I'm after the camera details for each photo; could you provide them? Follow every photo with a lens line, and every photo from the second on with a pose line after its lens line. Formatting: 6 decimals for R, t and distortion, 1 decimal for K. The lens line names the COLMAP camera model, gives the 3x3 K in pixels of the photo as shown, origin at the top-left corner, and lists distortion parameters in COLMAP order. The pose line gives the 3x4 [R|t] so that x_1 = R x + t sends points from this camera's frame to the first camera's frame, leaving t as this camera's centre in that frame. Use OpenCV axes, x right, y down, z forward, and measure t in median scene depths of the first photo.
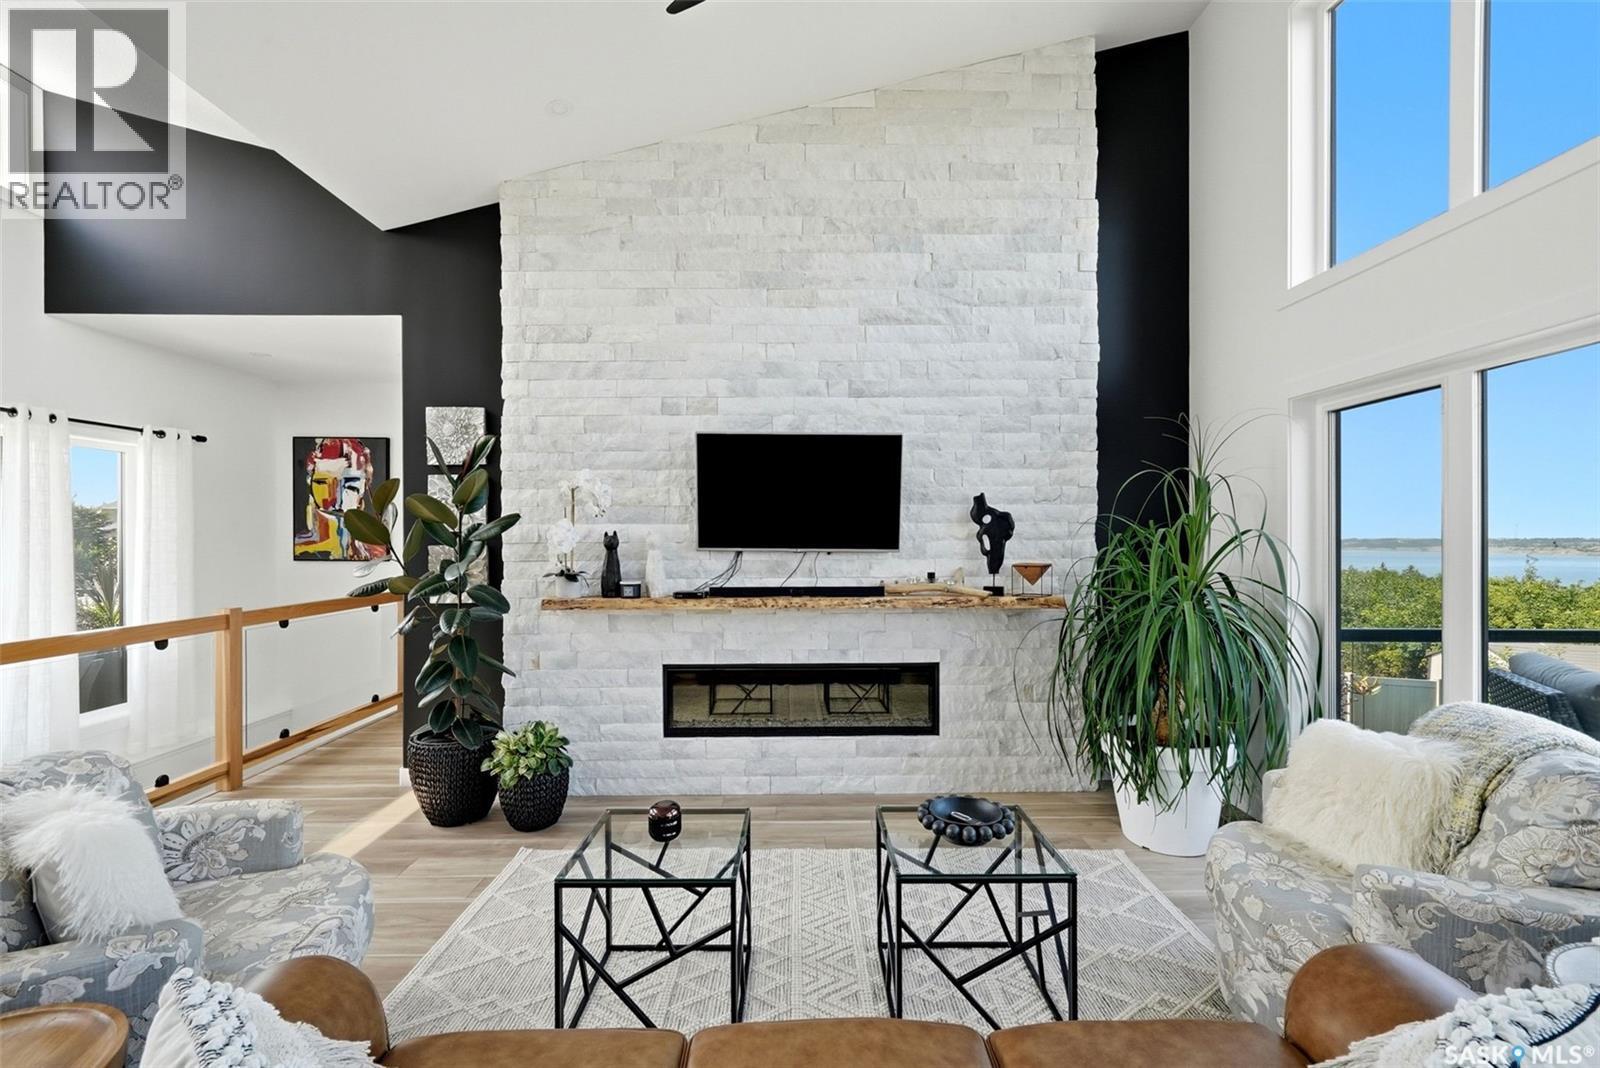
lens RADIAL K [[657.2, 0, 810.9], [0, 657.2, 548.1], [0, 0, 1]] dist [-0.000582, -0.000202]
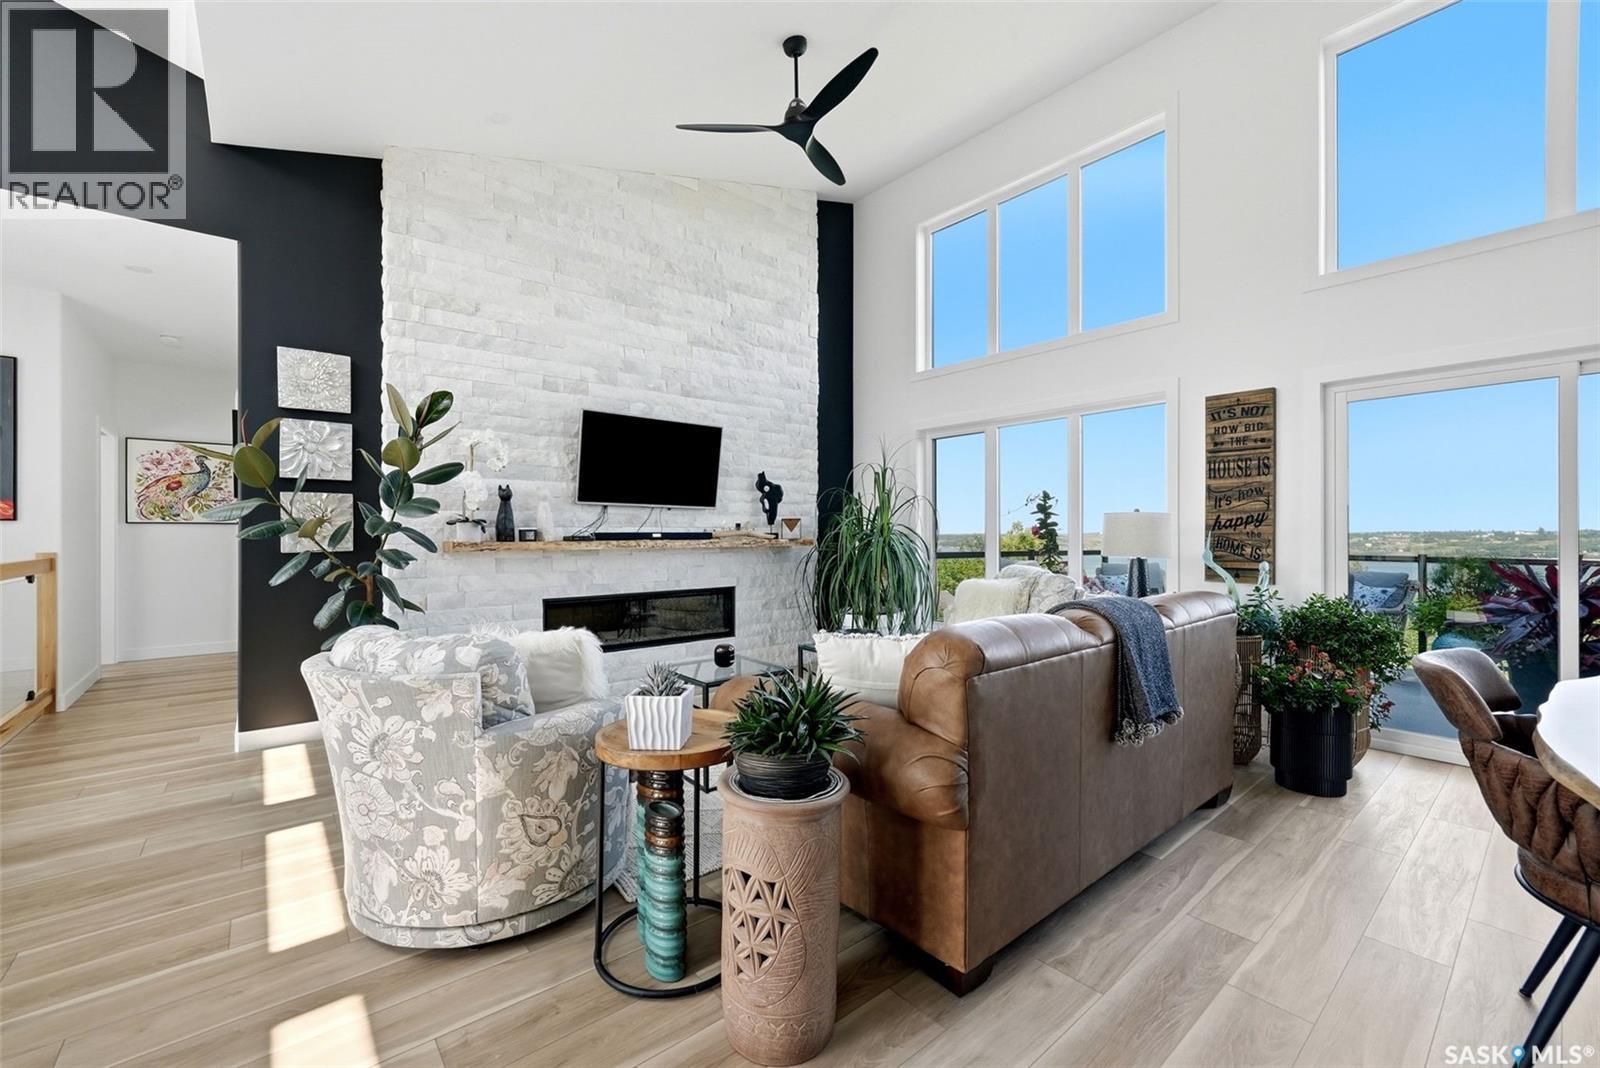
lens RADIAL K [[657.2, 0, 786.1], [0, 657.2, 533.6], [0, 0, 1]] dist [-0.000582, -0.000202]
pose [[0.781275, 0.002778, 0.624181, -0.627117], [0.000576, 0.999986, -0.005171, 0.065303], [-0.624187, 0.004400, 0.781263, -0.207429]]
